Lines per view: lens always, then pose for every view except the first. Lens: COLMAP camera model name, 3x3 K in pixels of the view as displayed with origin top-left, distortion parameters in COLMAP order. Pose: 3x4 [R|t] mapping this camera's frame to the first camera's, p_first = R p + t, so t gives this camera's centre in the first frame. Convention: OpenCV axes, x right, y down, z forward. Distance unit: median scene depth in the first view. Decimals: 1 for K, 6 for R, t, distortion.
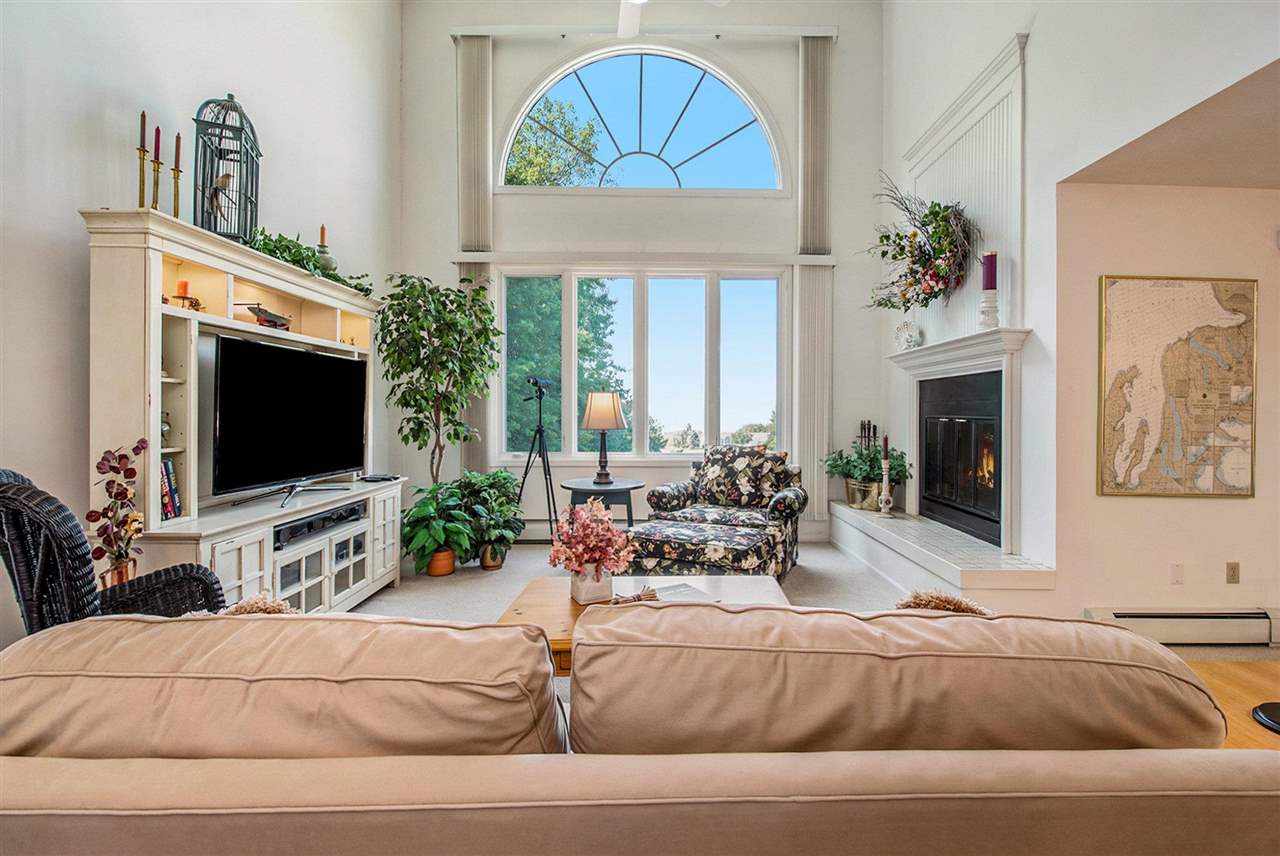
lens RADIAL K [[581.1, 0, 685.3], [0, 581.1, 386.9], [0, 0, 1]] dist [0.000909, 0.000014]
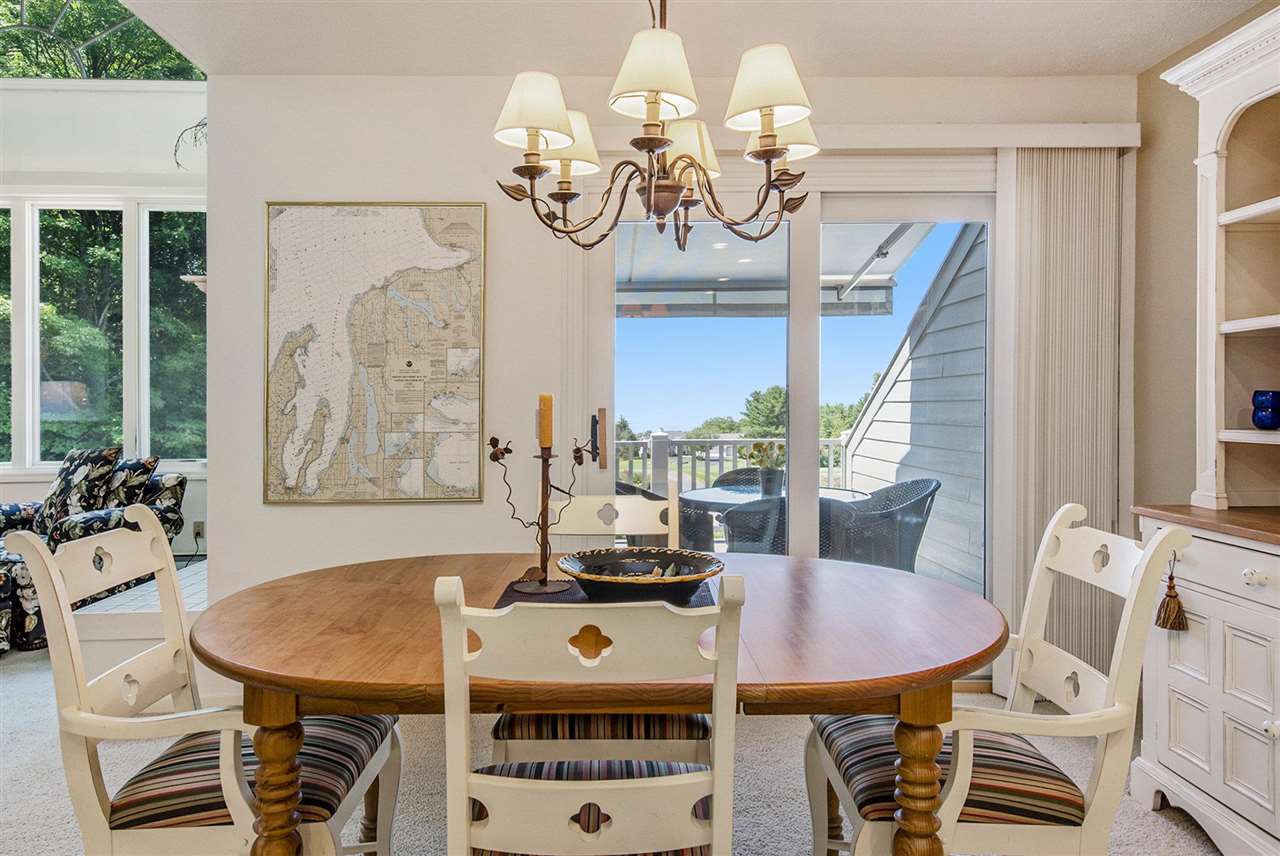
lens RADIAL K [[886.7, 0, 637.3], [0, 886.7, 367.2], [0, 0, 1]] dist [0.037876, -0.001655]
pose [[0.999696, -0.024112, -0.005227, 1.181983], [0.024144, 0.999689, 0.006186, 0.019431], [0.005077, -0.006310, 0.999967, -0.113731]]
